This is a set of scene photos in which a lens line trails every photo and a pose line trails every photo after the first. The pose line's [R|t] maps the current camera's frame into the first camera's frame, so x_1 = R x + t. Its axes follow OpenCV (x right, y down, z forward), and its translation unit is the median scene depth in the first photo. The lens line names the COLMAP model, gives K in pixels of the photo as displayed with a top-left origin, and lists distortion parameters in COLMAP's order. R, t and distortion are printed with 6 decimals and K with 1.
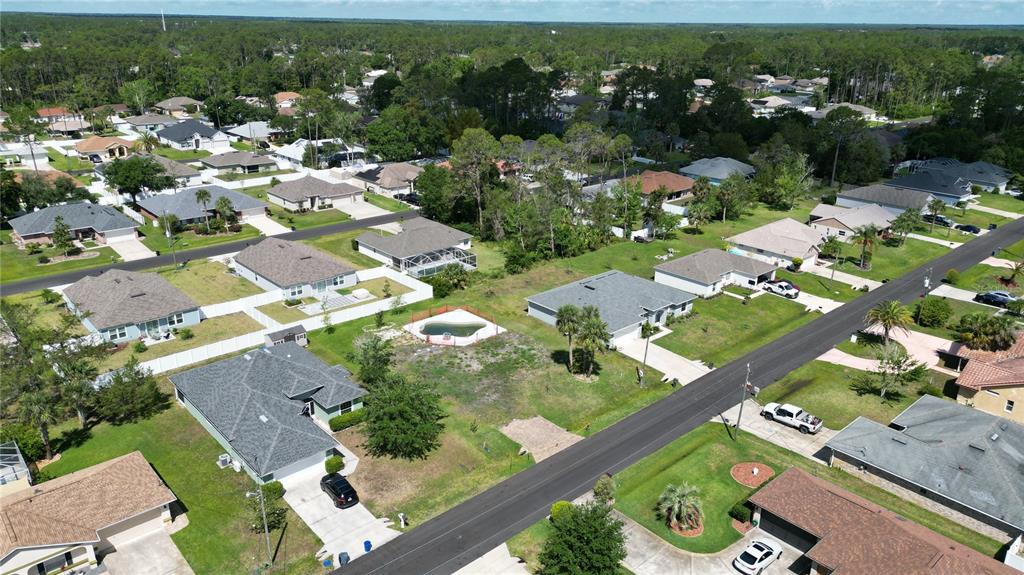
lens RADIAL K [[718.0, 0, 512.0], [0, 718.0, 287.5], [0, 0, 1]] dist [0.105517, -0.123773]
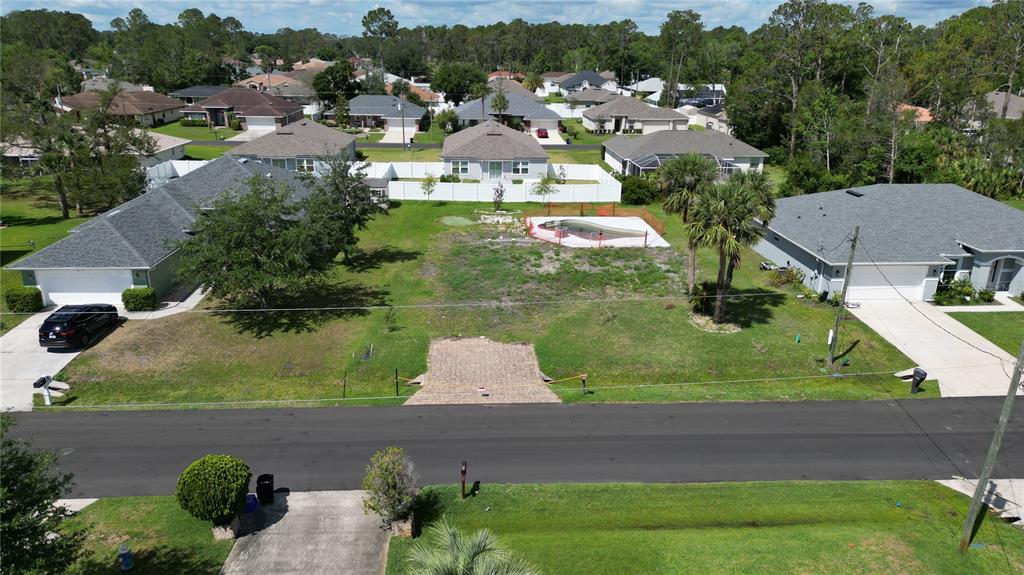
lens RADIAL K [[718.0, 0, 512.0], [0, 718.0, 287.5], [0, 0, 1]] dist [0.105517, -0.123773]
pose [[0.782791, 0.193961, -0.591284, 0.224868], [-0.218815, 0.975298, 0.030246, 0.095610], [0.582545, 0.105706, 0.805896, 0.445654]]
